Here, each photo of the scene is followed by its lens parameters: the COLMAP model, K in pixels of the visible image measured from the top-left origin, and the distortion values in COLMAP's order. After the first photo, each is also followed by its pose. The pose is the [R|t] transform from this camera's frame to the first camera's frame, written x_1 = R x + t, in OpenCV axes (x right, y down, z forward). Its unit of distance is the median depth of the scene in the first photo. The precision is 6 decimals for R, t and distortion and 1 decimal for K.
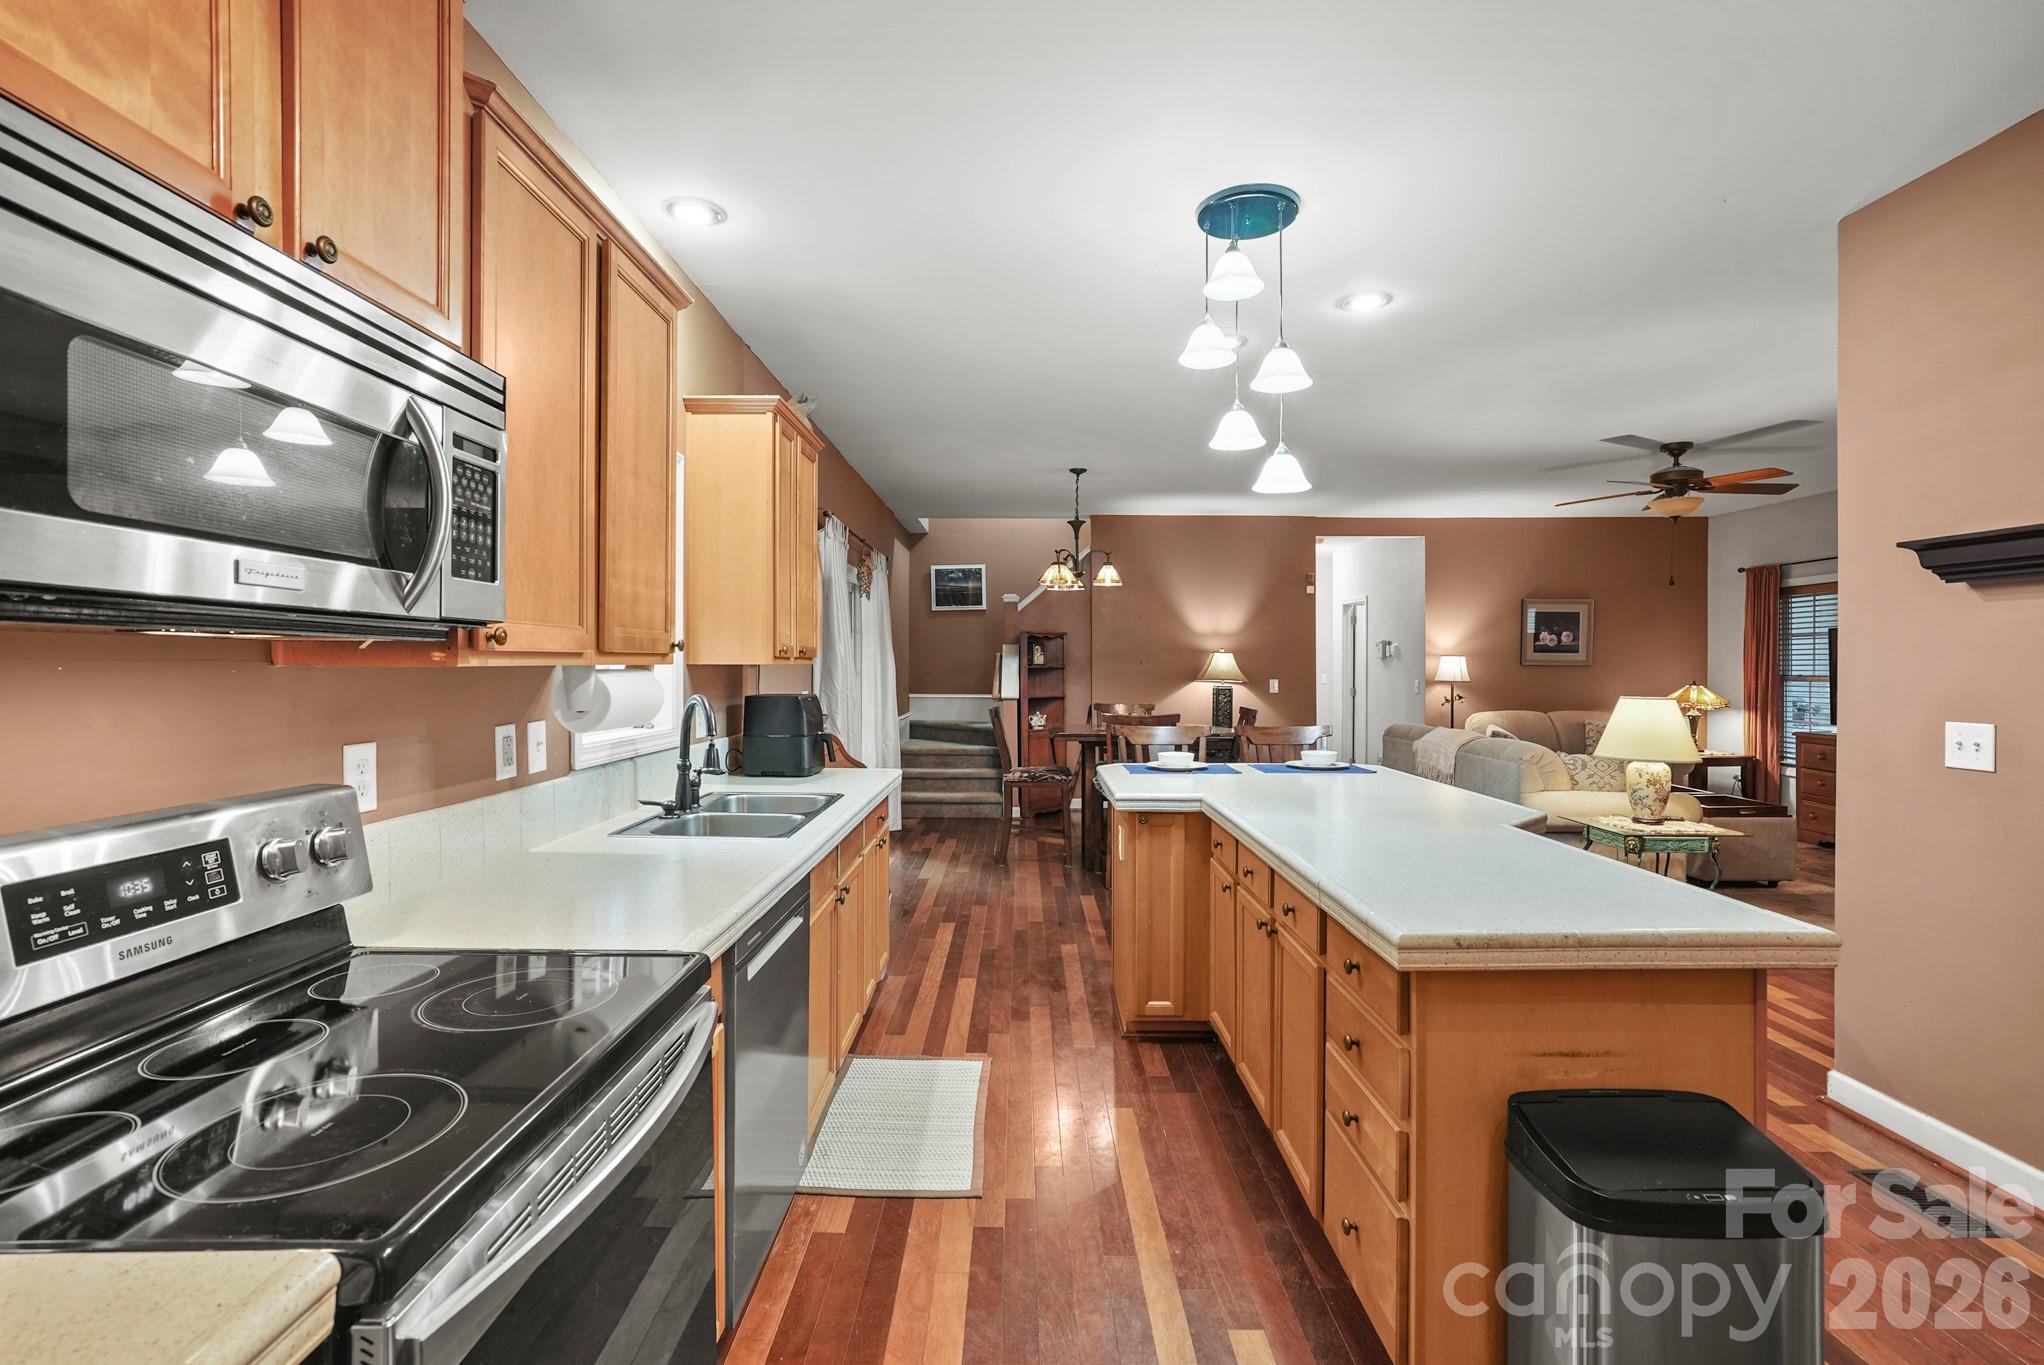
lens RADIAL K [[945.3, 0, 1015.3], [0, 945.3, 666.7], [0, 0, 1]] dist [-0.040347, 0.020836]
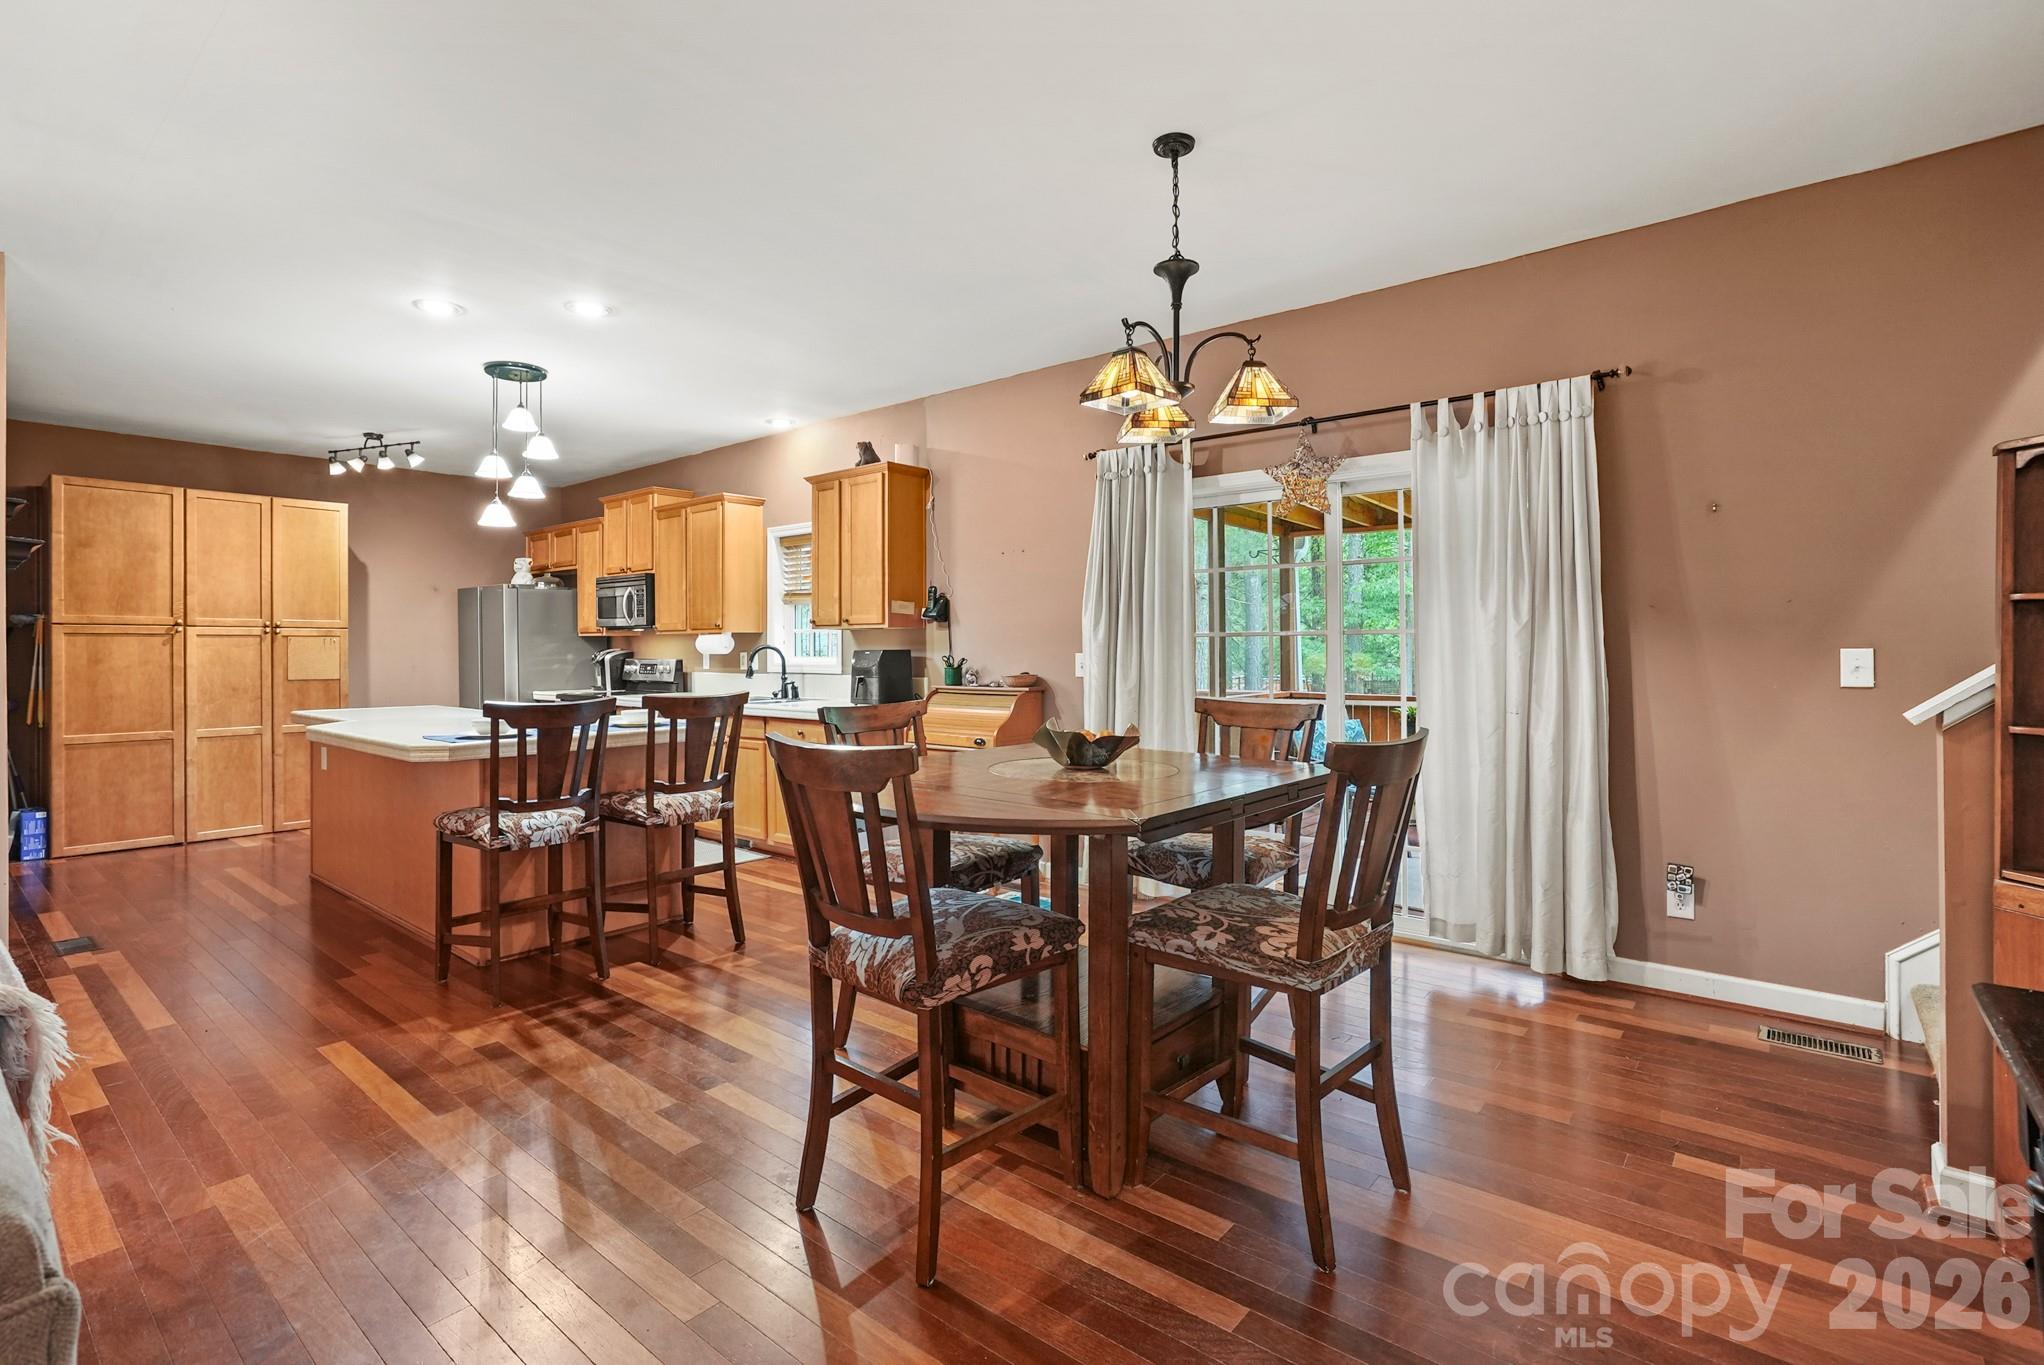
lens RADIAL K [[945.1, 0, 1028.4], [0, 945.1, 649.0], [0, 0, 1]] dist [-0.032355, 0.014606]
pose [[-0.629695, 0.005317, -0.776825, 0.392278], [0.003109, 0.999986, 0.004324, 0.012398], [0.776837, 0.000308, -0.629702, 1.107642]]
